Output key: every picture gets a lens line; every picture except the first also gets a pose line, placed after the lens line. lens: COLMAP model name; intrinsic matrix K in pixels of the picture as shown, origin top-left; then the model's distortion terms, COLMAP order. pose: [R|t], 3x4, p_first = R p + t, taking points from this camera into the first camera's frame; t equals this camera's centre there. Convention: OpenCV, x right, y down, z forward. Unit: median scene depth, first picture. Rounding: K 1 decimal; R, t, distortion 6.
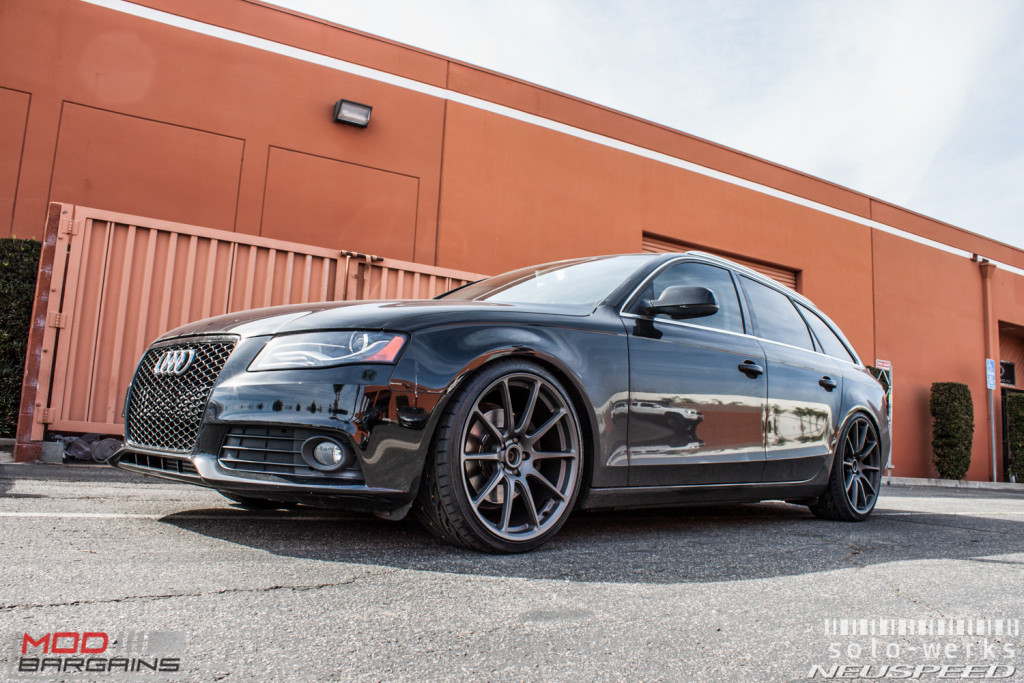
lens RADIAL K [[873.8, 0, 512.0], [0, 873.8, 341.5], [0, 0, 1]] dist [-0.166040, 0.165007]
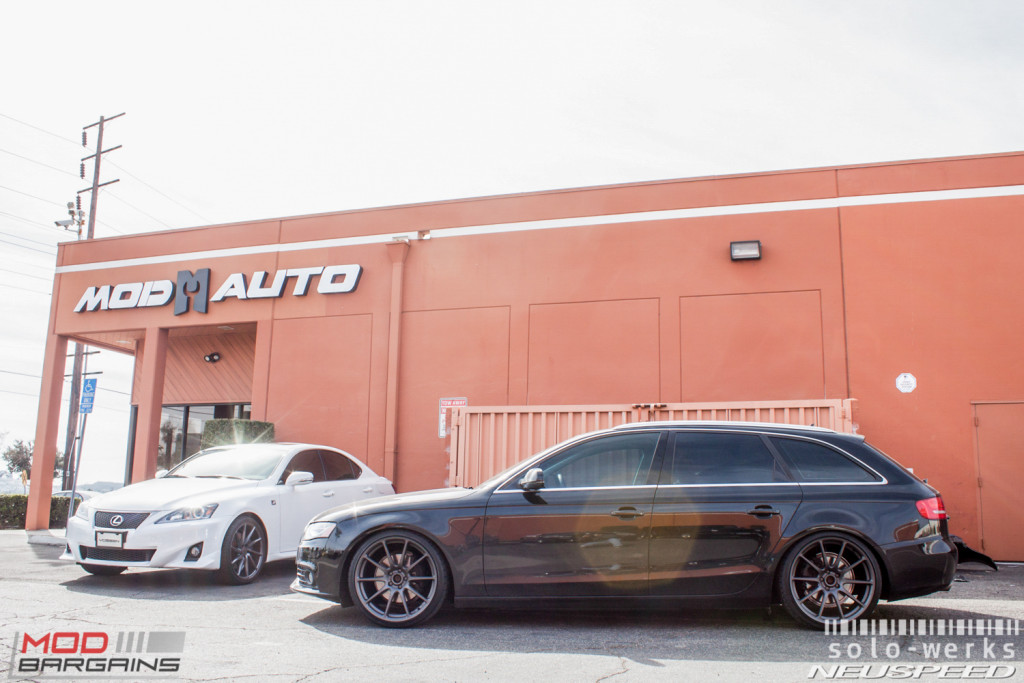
lens RADIAL K [[934.8, 0, 477.5], [0, 934.8, 342.6], [0, 0, 1]] dist [-0.099896, -0.001236]
pose [[0.620770, -0.174827, -0.764251, 1.116229], [0.118545, 0.984542, -0.128931, -0.062865], [0.774978, -0.010562, 0.631899, -0.109532]]
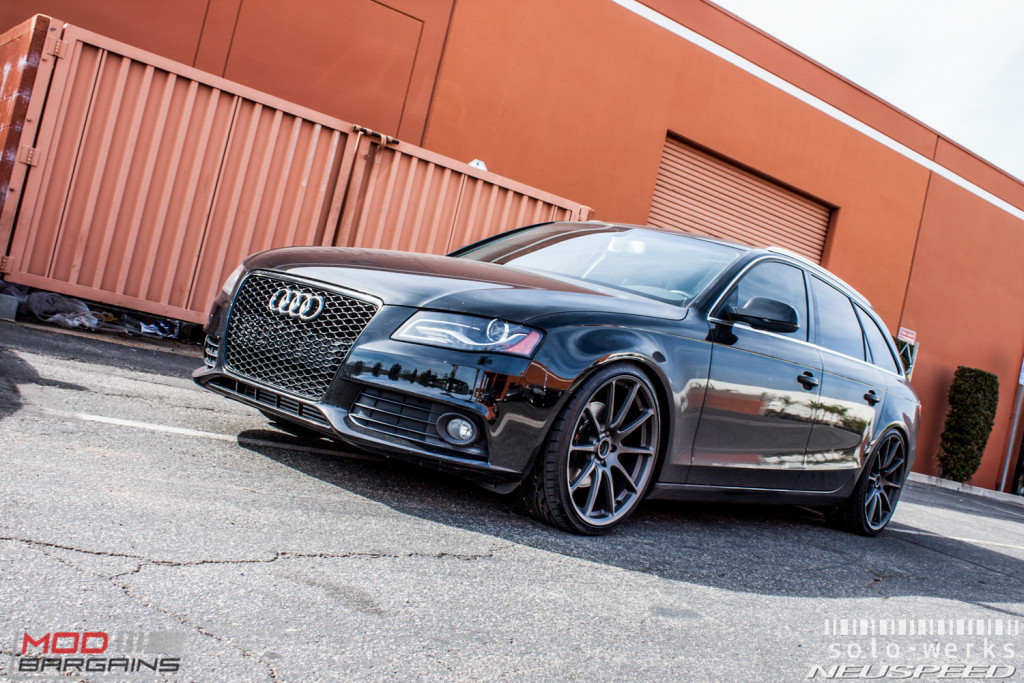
lens RADIAL K [[1131.0, 0, 512.0], [0, 1131.0, 341.5], [0, 0, 1]] dist [-0.071655, 0.038161]
pose [[0.979464, 0.177631, 0.095382, -0.166275], [-0.188742, 0.974174, 0.123946, -0.093656], [-0.070902, -0.139403, 0.987694, -0.227610]]
